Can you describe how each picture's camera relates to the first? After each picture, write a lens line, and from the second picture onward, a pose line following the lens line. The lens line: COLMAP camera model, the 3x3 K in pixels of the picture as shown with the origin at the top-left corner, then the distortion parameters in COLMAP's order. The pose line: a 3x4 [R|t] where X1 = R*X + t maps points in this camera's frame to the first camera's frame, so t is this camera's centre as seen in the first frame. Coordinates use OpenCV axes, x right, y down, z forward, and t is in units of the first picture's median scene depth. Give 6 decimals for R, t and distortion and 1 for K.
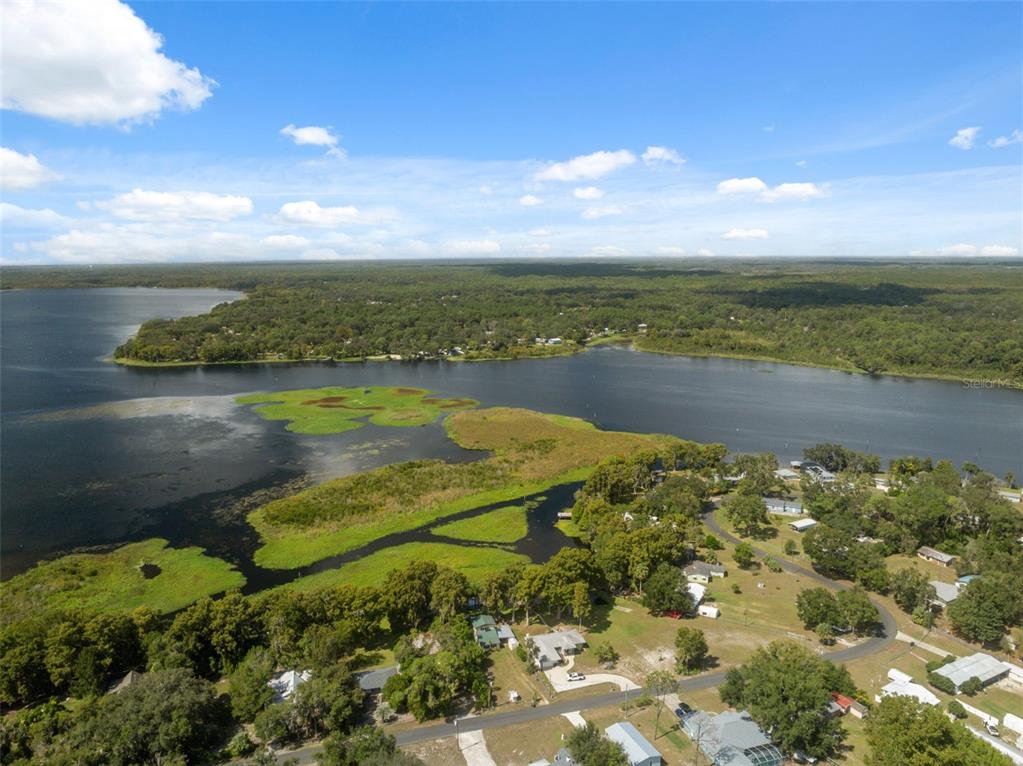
lens RADIAL K [[727.0, 0, 510.1], [0, 727.0, 375.6], [0, 0, 1]] dist [-0.032891, 0.004228]
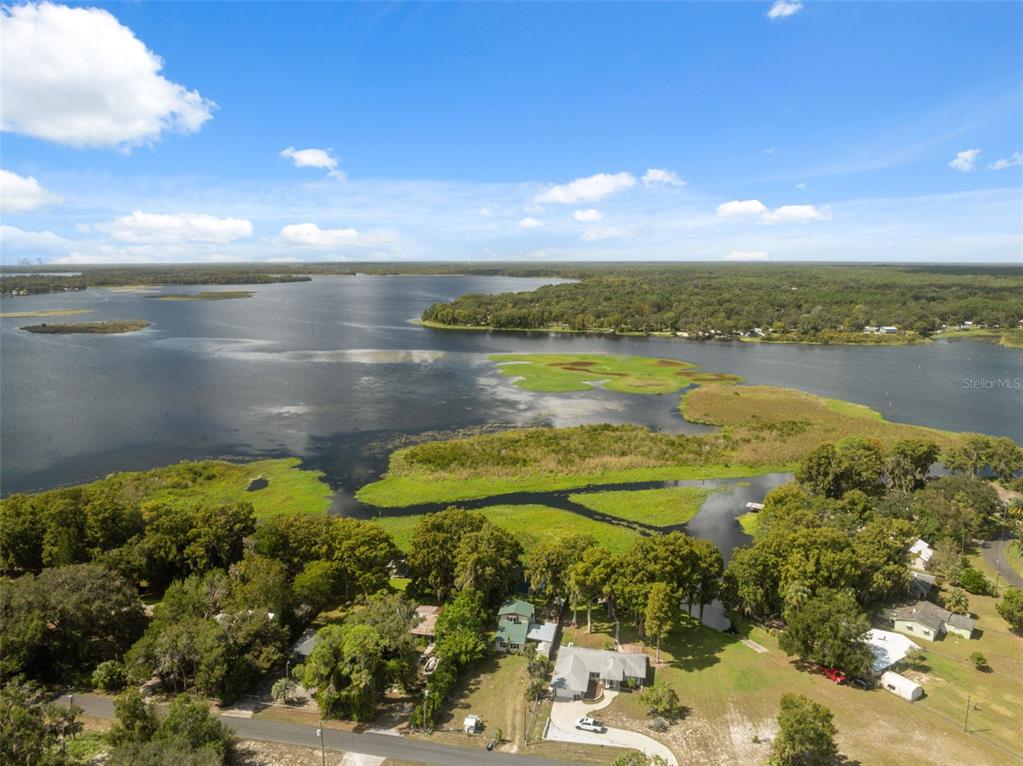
lens RADIAL K [[727.0, 0, 507.8], [0, 727.0, 384.7], [0, 0, 1]] dist [-0.032891, 0.004228]
pose [[0.884562, 0.086941, -0.458248, 0.227679], [-0.082921, 0.996136, 0.028927, 0.097382], [0.458993, 0.012411, 0.888353, 0.344623]]
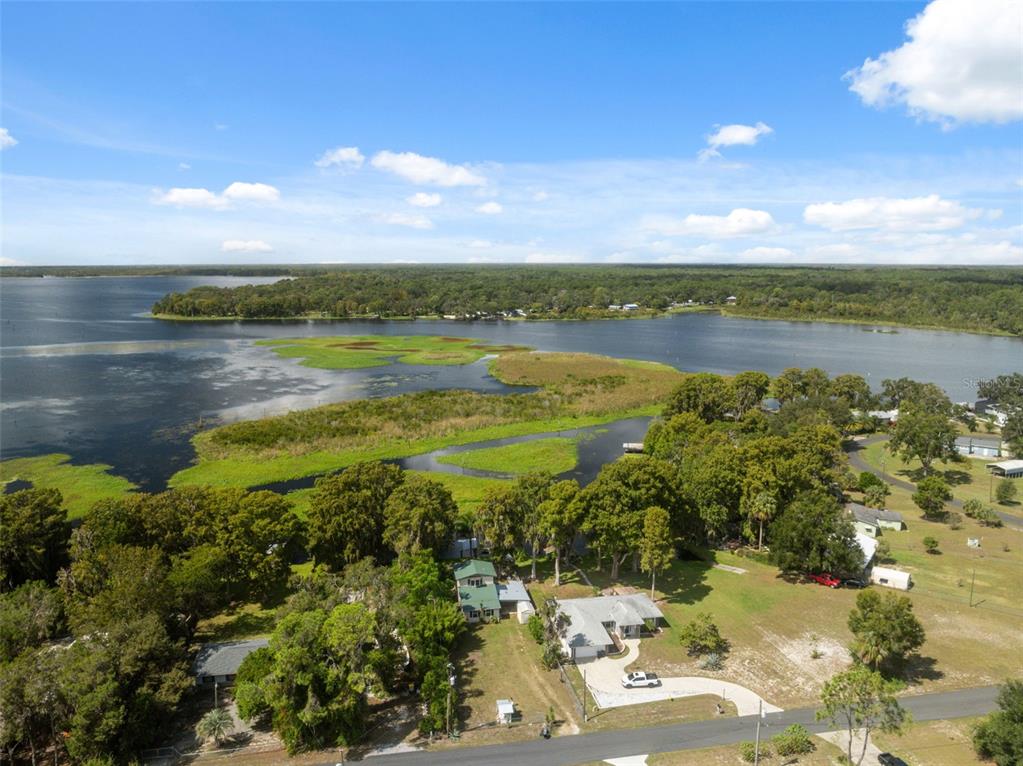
lens RADIAL K [[727.0, 0, 509.1], [0, 727.0, 380.7], [0, 0, 1]] dist [-0.032891, 0.004228]
pose [[0.994067, 0.023287, -0.106243, 0.039889], [-0.023515, 0.999723, -0.000891, 0.176153], [0.106193, 0.003384, 0.994340, 0.409212]]
